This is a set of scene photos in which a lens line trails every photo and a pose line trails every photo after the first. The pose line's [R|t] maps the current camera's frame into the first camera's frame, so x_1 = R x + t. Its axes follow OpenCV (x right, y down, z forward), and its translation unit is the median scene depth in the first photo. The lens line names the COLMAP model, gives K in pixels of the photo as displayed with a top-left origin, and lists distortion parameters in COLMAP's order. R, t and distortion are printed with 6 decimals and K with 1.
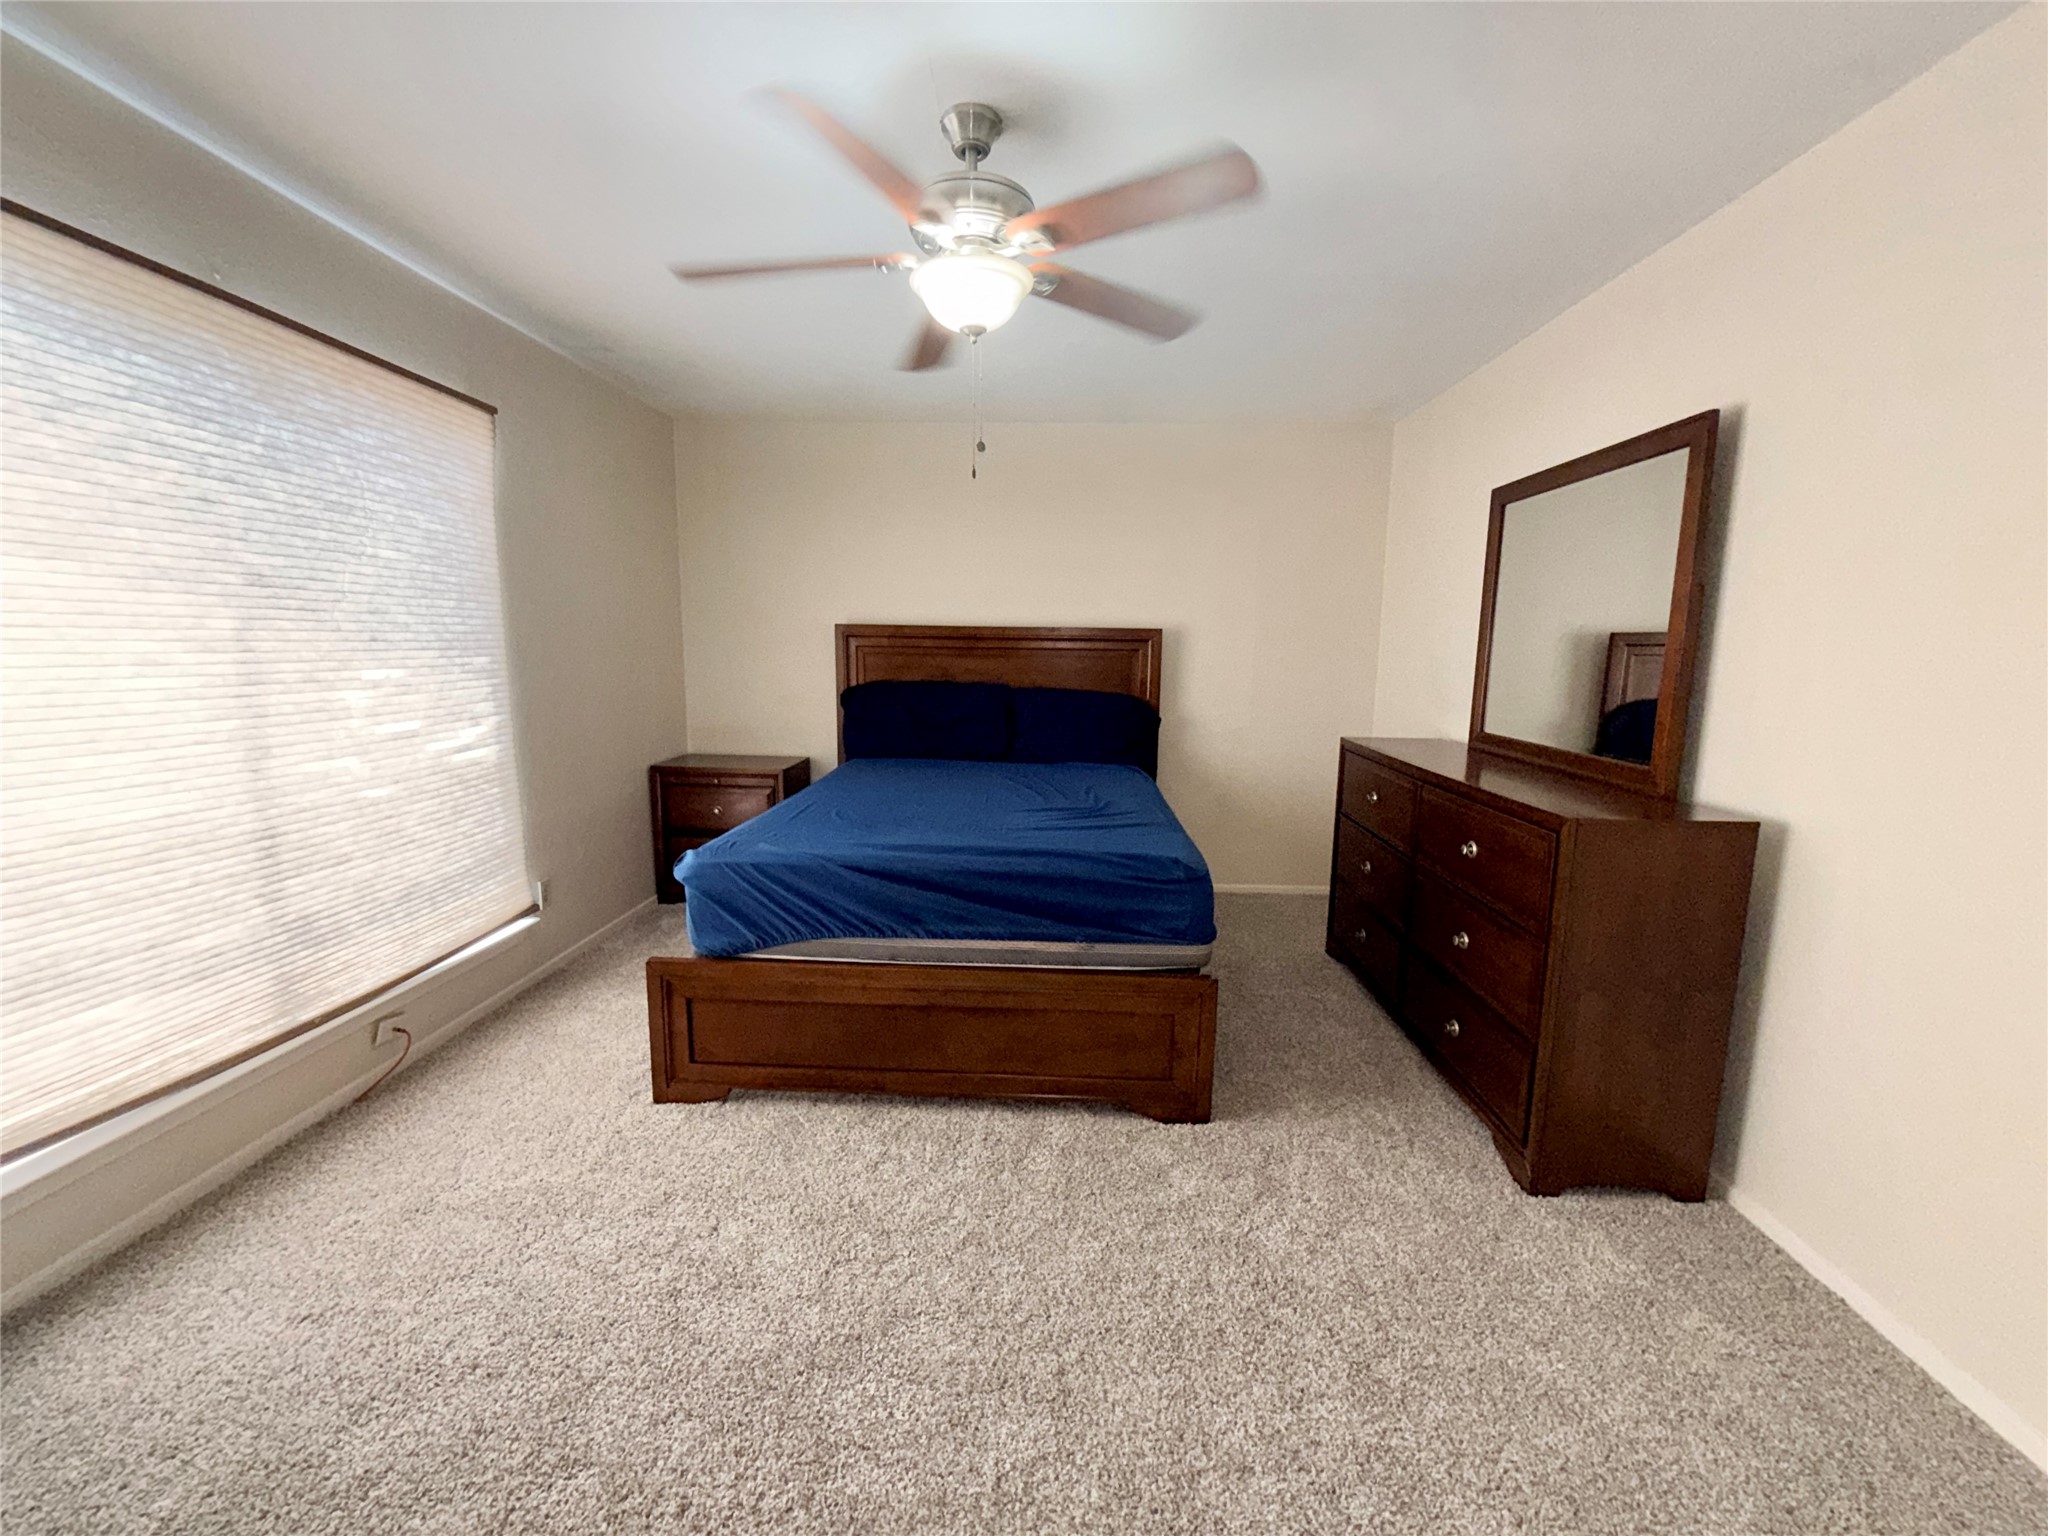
lens RADIAL K [[845.1, 0, 1028.4], [0, 845.1, 768.2], [0, 0, 1]] dist [0.000809, 0.000333]
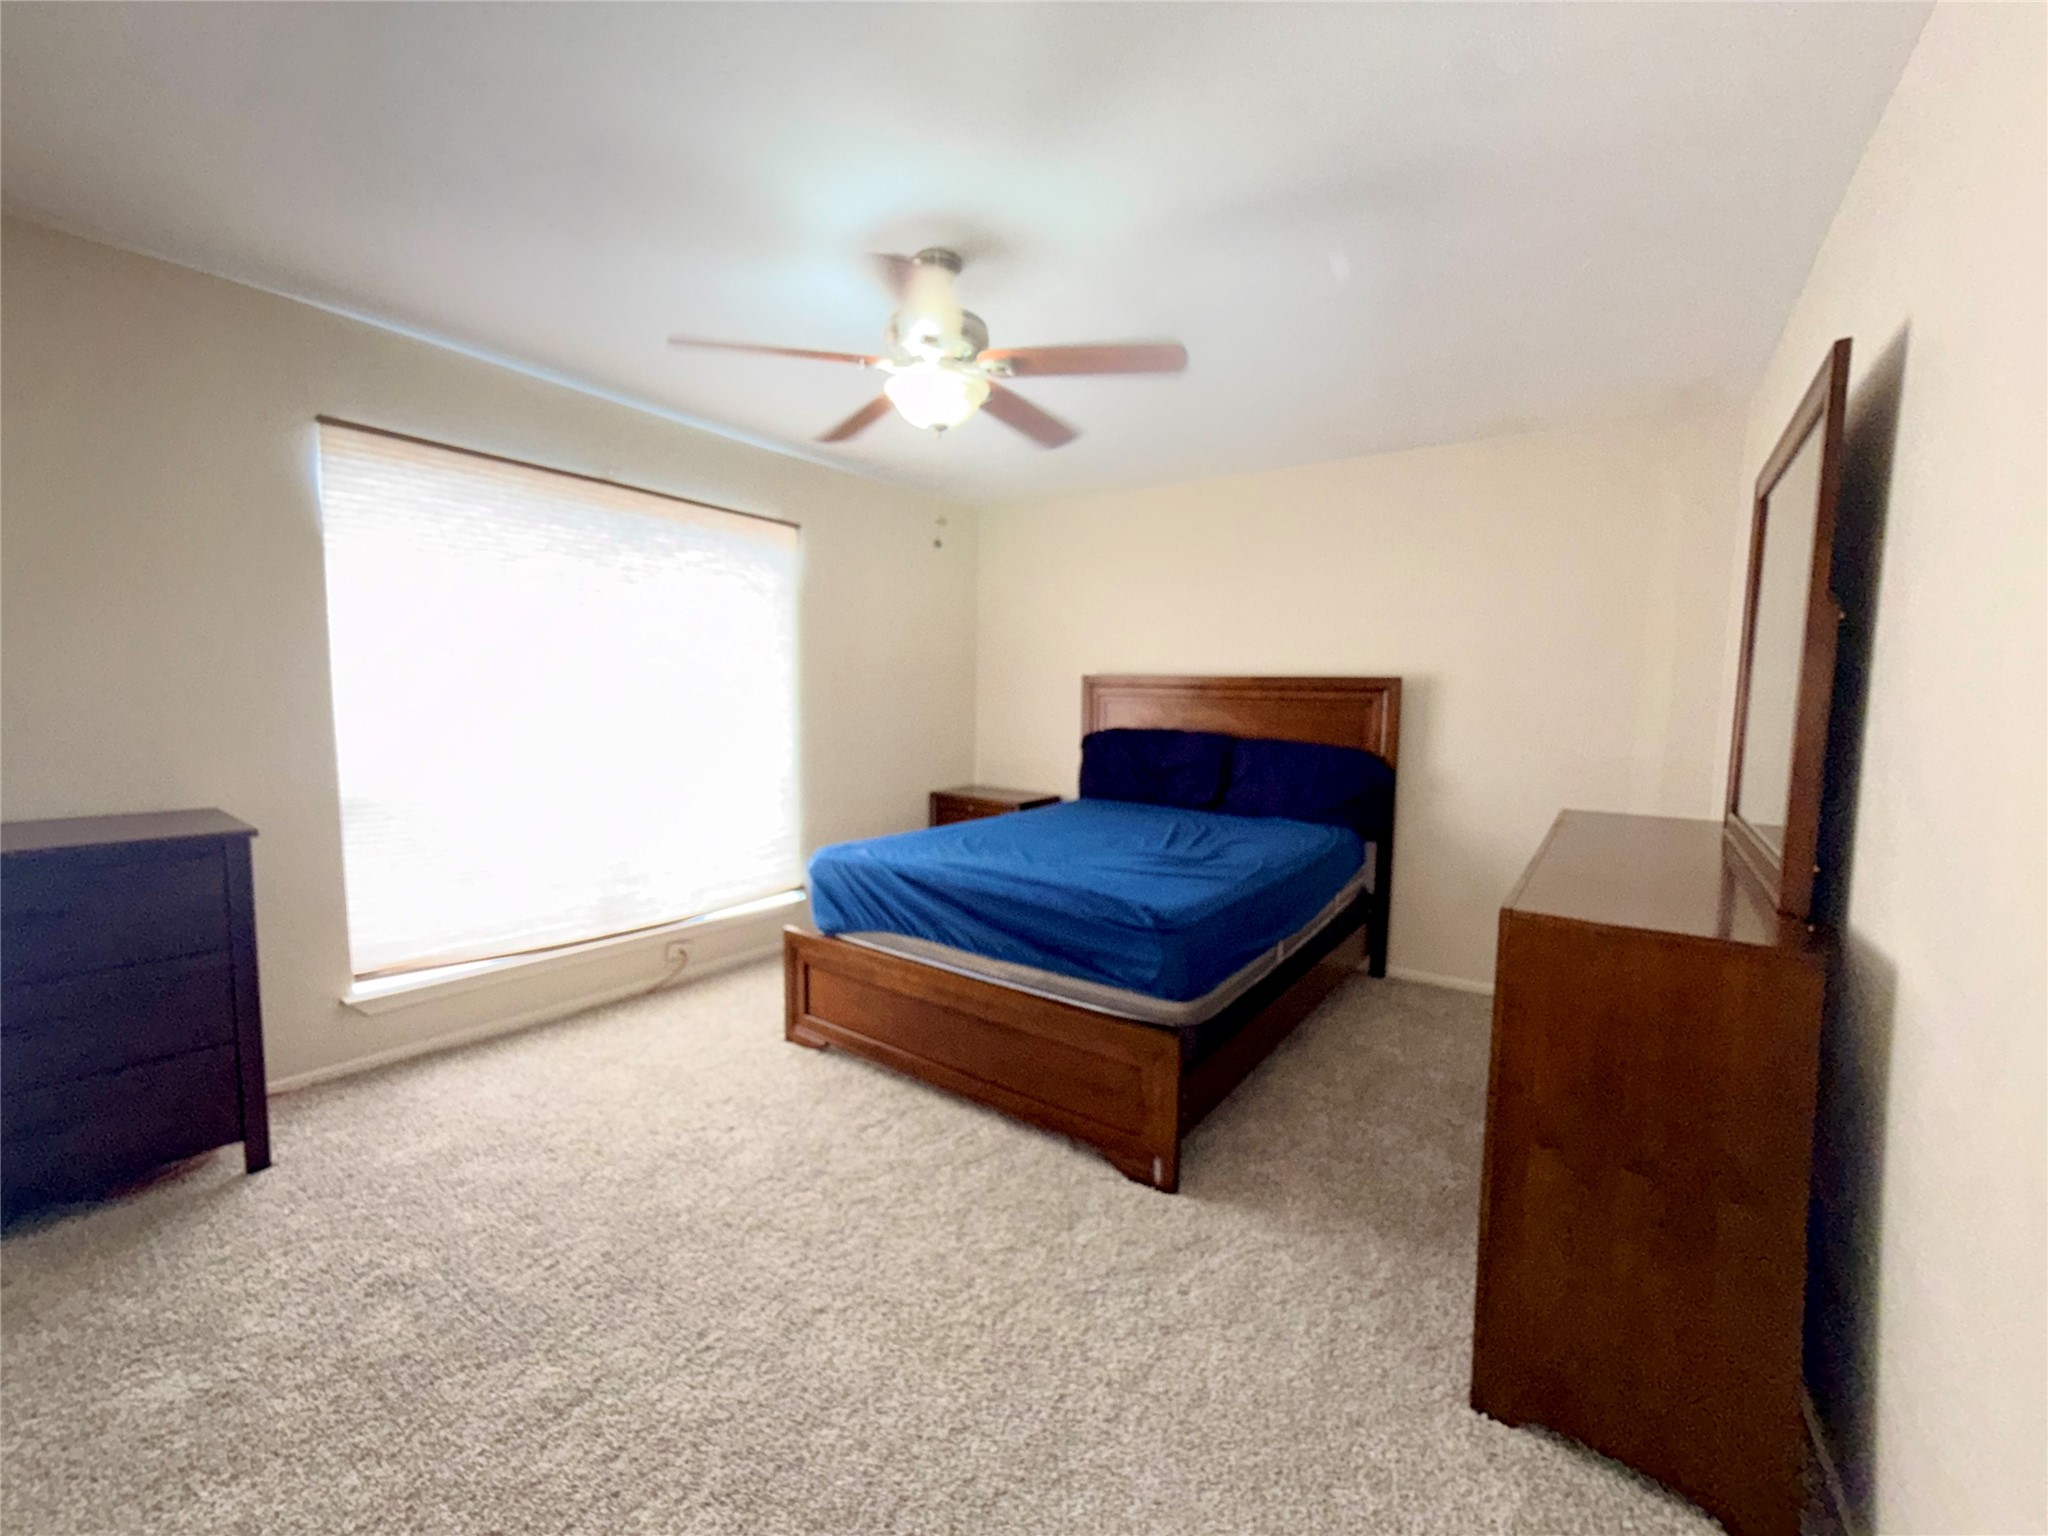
lens RADIAL K [[845.1, 0, 1012.0], [0, 845.1, 766.8], [0, 0, 1]] dist [0.000809, 0.000333]
pose [[0.829982, 0.050460, -0.555503, 0.565271], [-0.086446, 0.995503, -0.038732, -0.002729], [0.551050, 0.080168, 0.830612, 0.081391]]
